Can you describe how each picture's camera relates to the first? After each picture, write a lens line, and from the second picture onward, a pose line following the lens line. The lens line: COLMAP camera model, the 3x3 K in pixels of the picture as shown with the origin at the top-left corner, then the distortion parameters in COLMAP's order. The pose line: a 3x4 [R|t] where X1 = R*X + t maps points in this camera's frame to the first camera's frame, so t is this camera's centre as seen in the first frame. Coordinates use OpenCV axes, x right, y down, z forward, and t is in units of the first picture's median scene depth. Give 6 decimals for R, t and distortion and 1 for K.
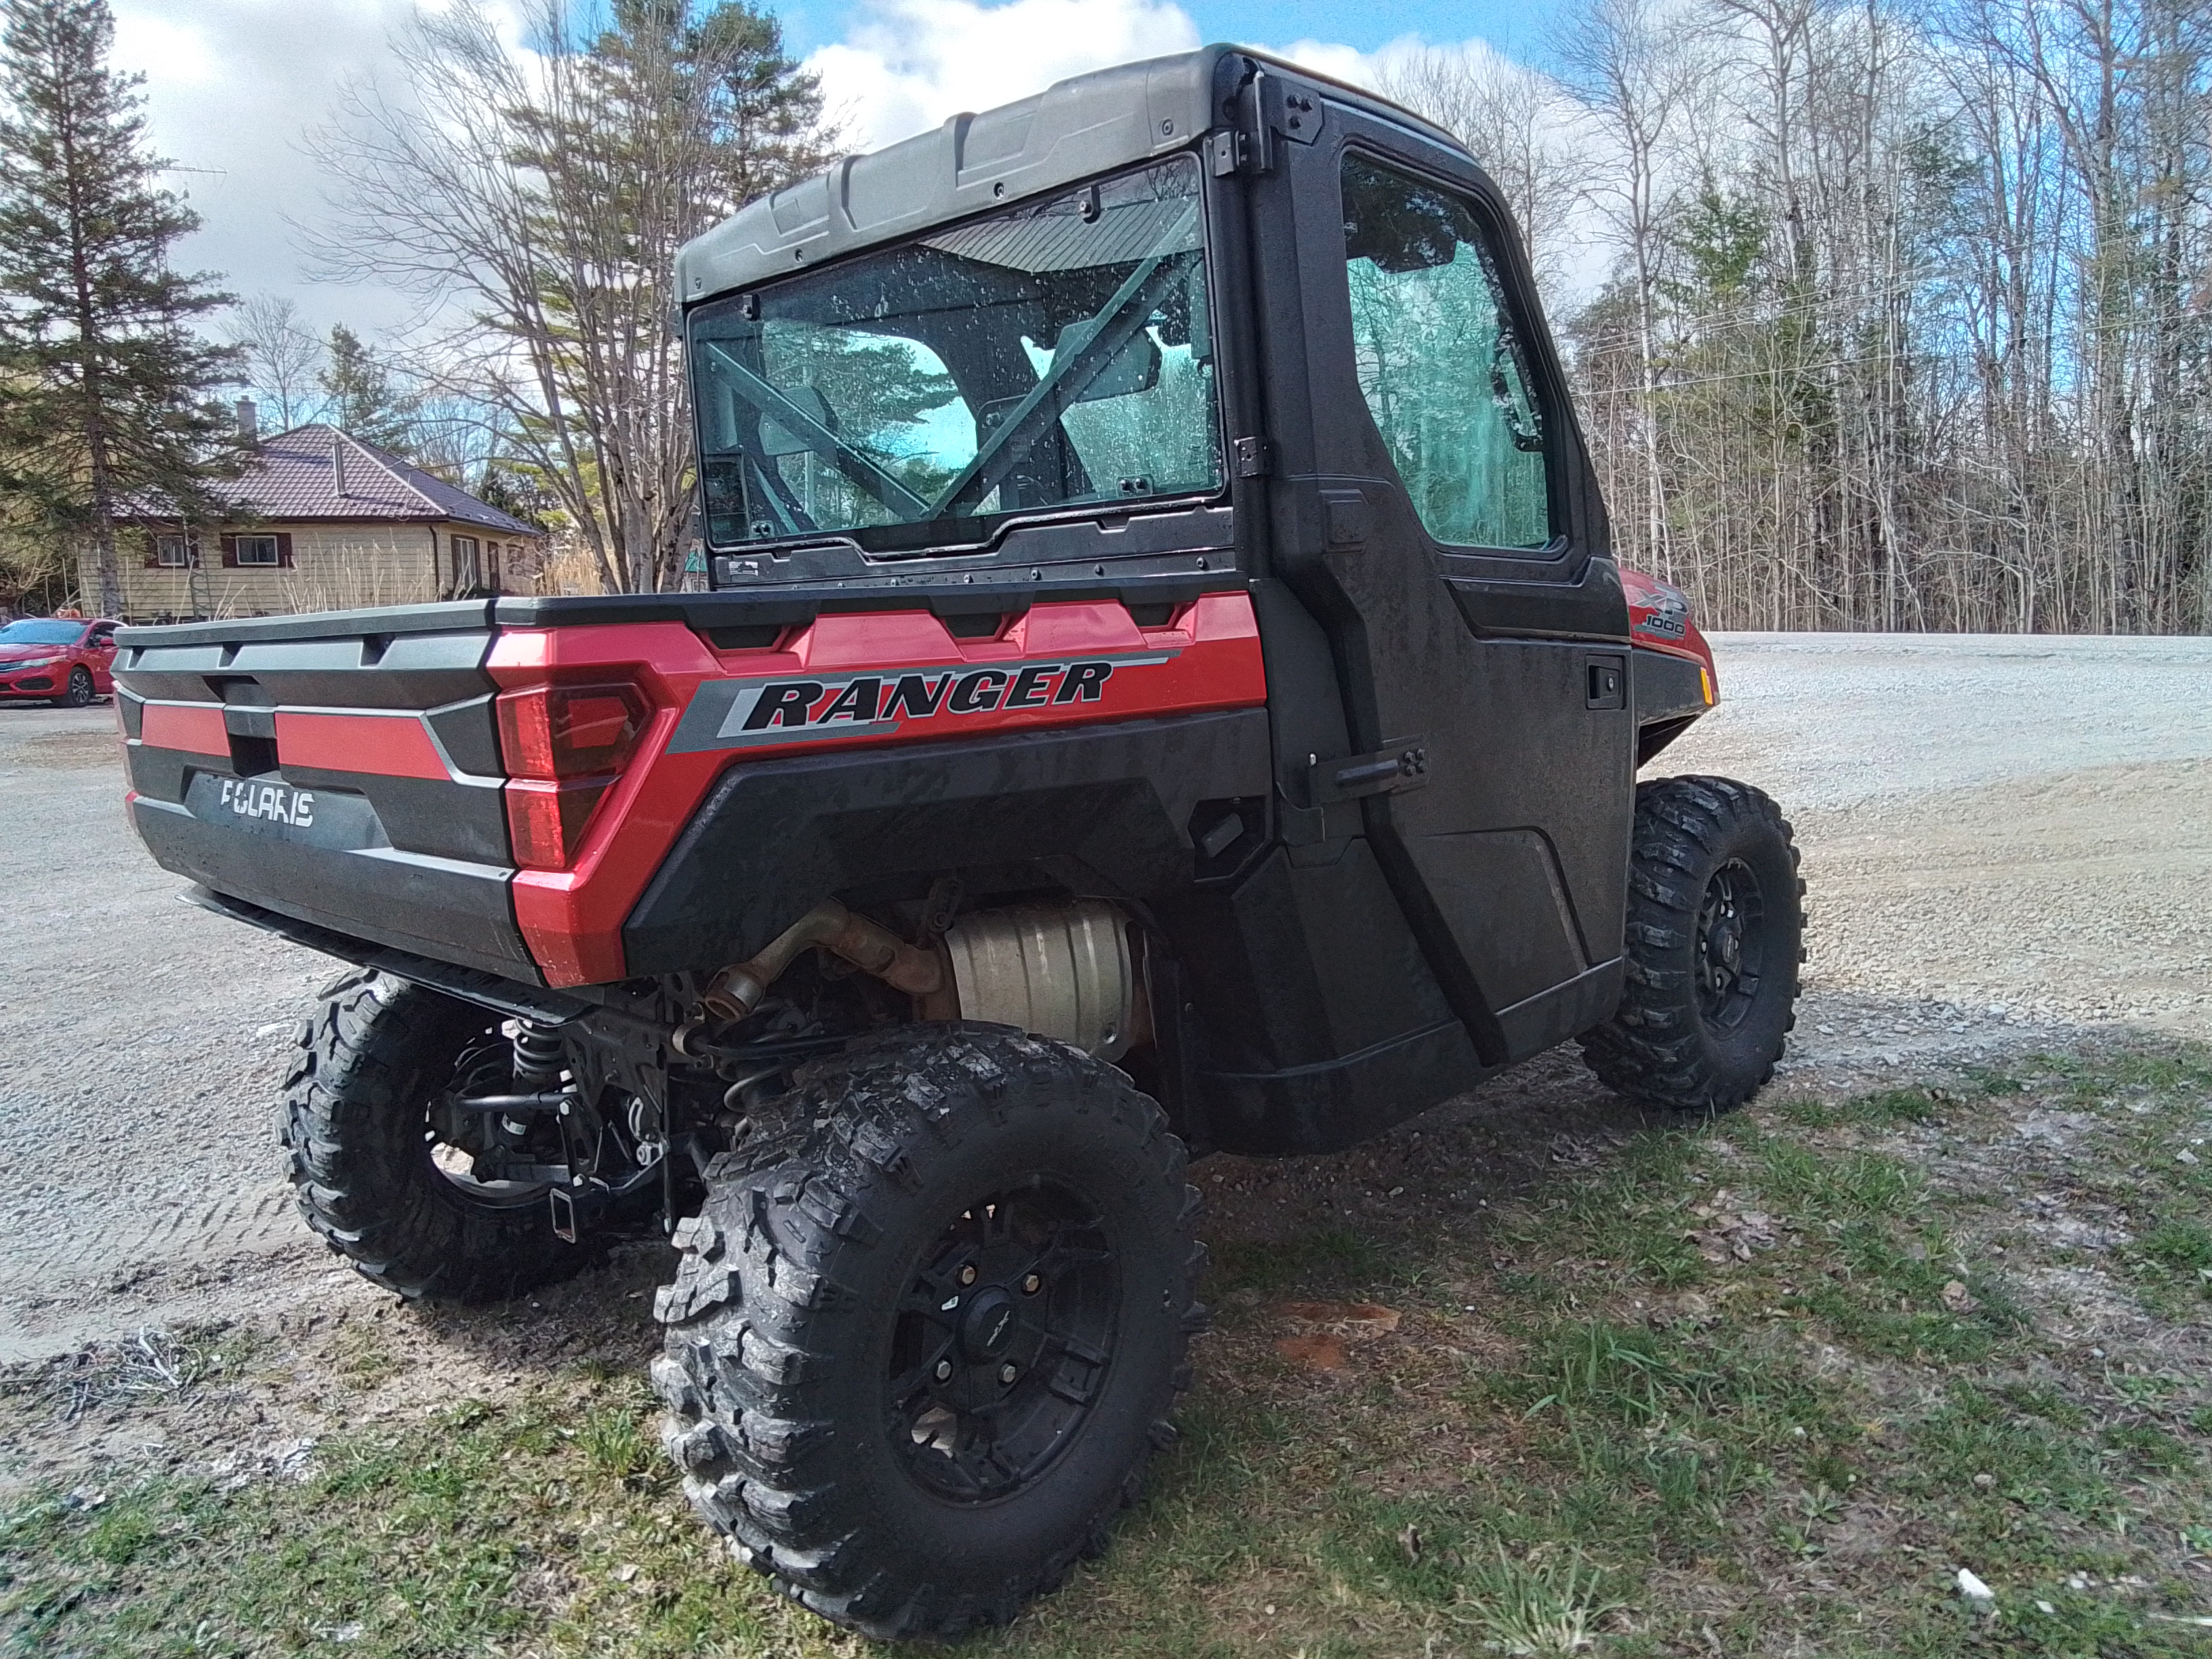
lens RADIAL K [[1541.8, 0, 1106.0], [0, 1541.8, 829.5], [0, 0, 1]] dist [0.028086, -0.041974]
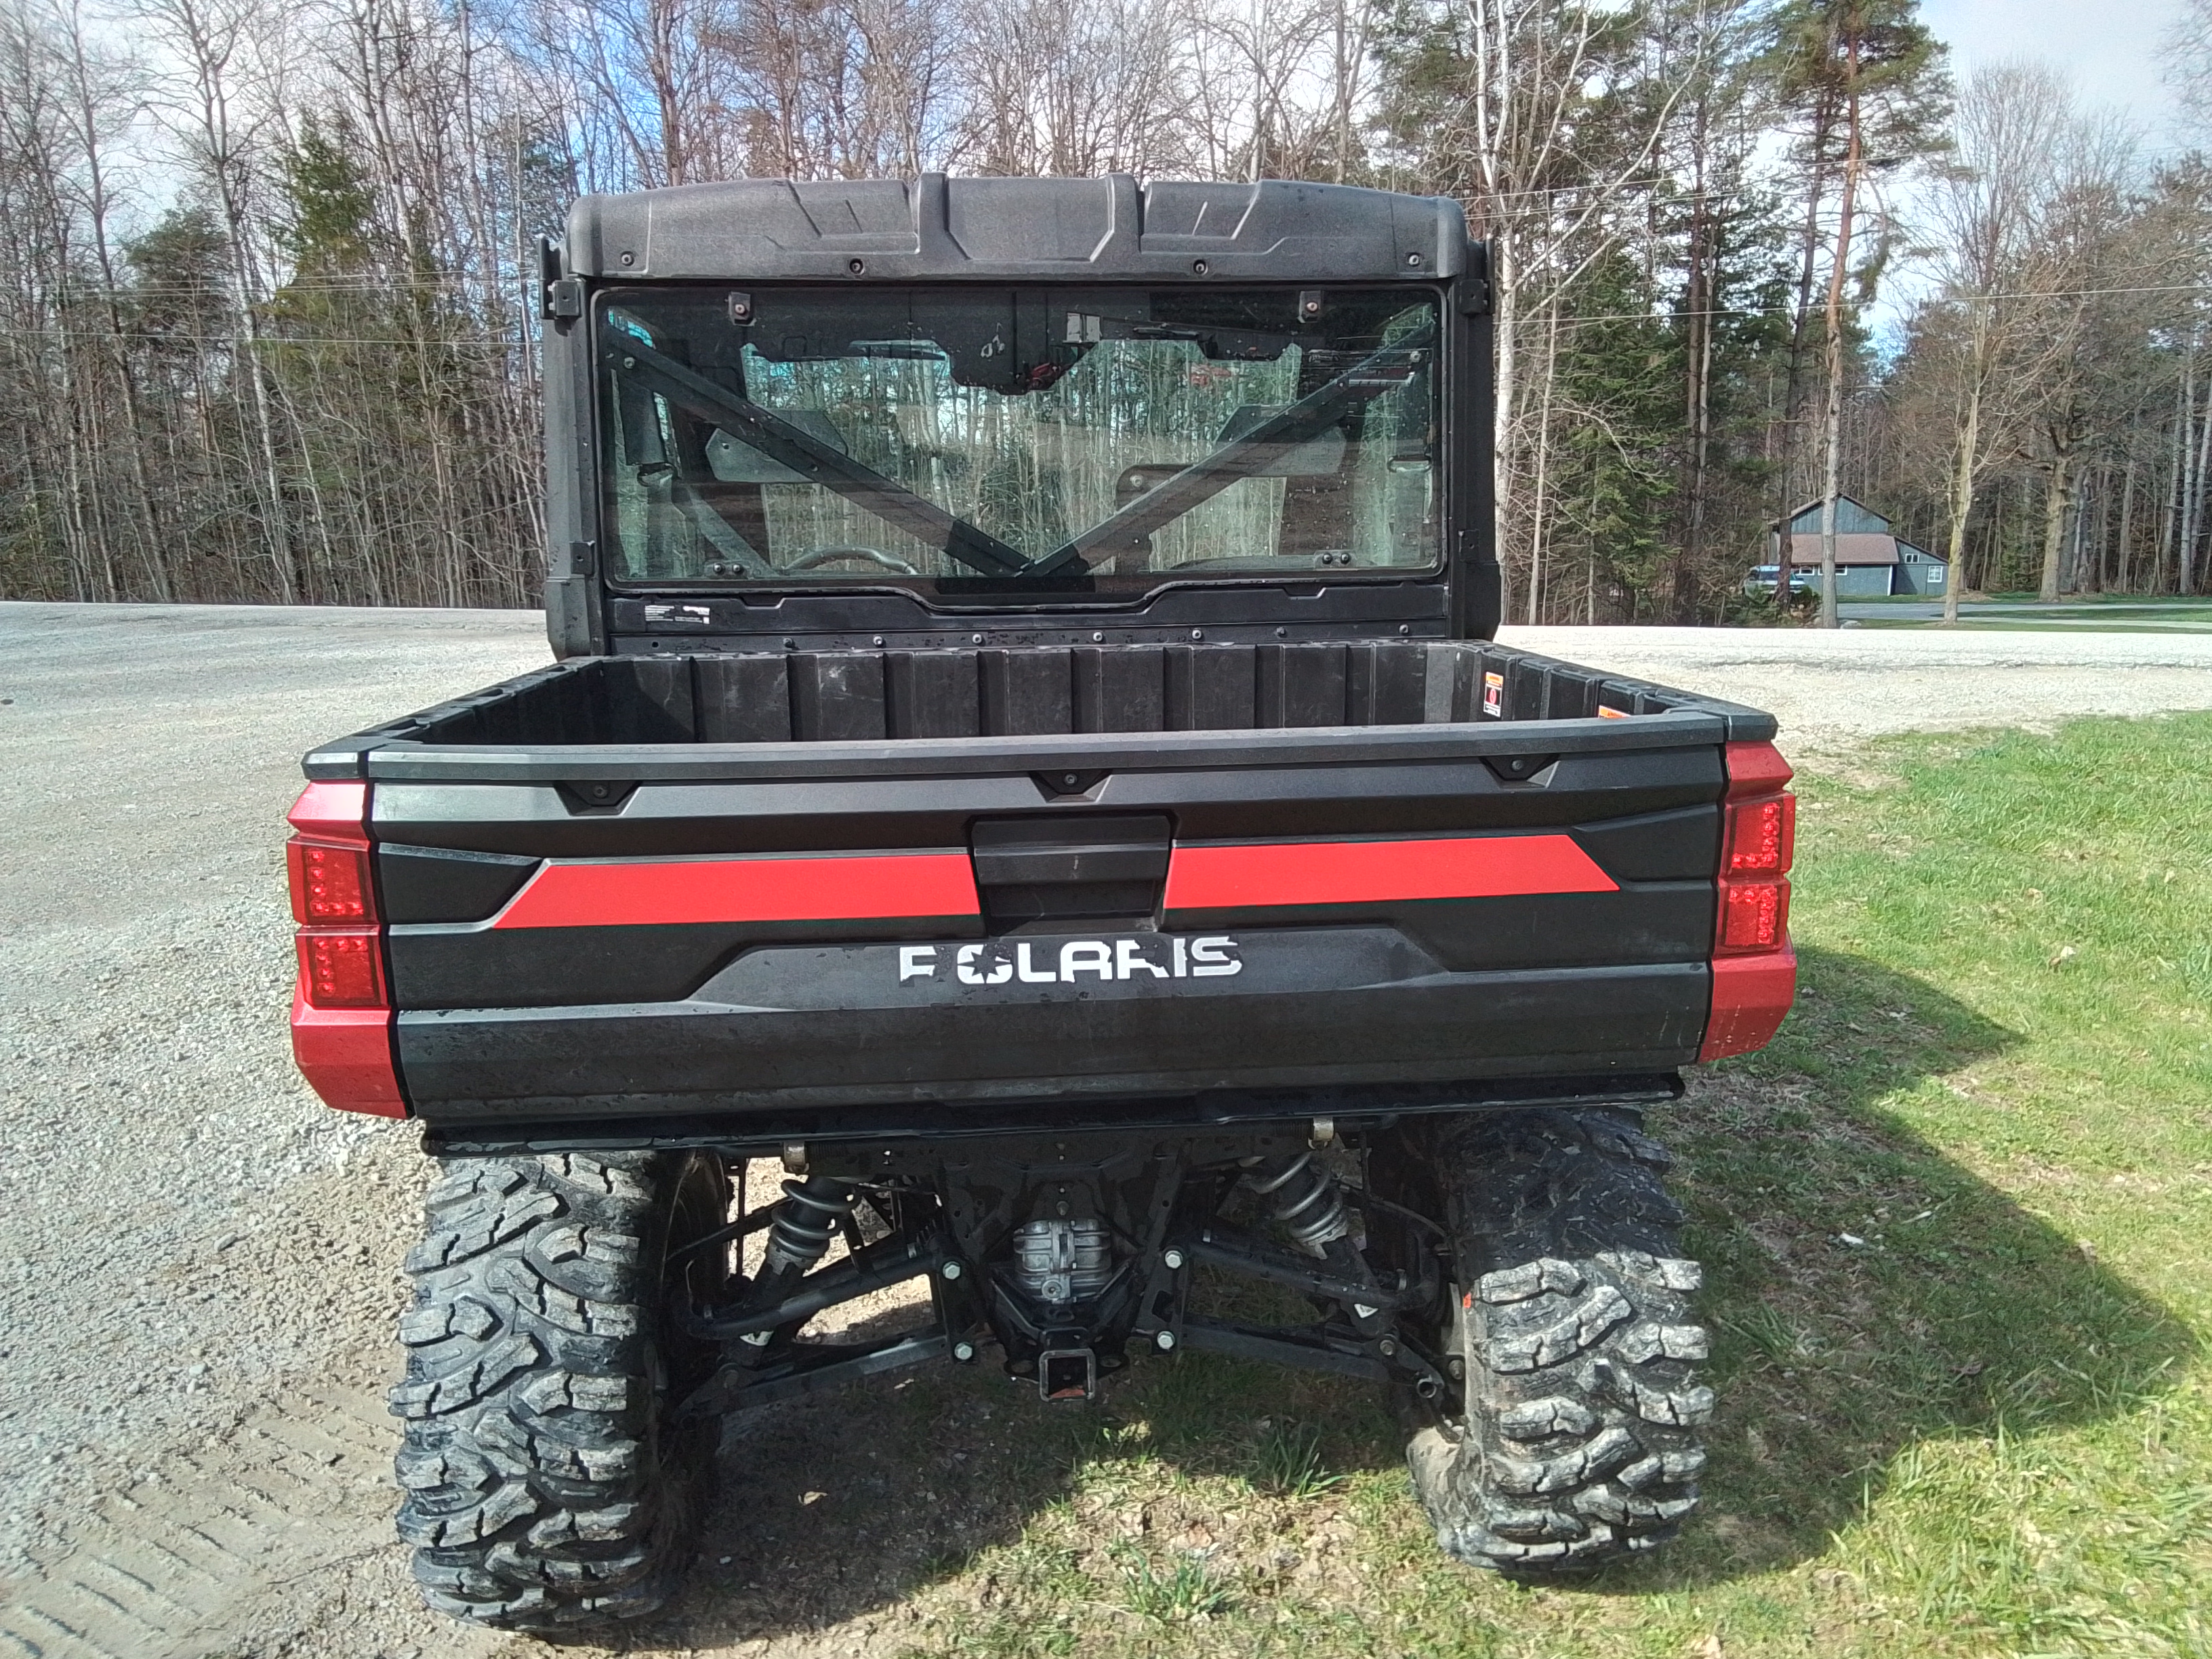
lens RADIAL K [[1541.8, 0, 1106.0], [0, 1541.8, 829.5], [0, 0, 1]] dist [0.028086, -0.041974]
pose [[0.652848, -0.113811, 0.748890, -1.092902], [0.096434, 0.993092, 0.066856, -0.134061], [-0.751325, 0.028571, 0.659313, 0.435389]]
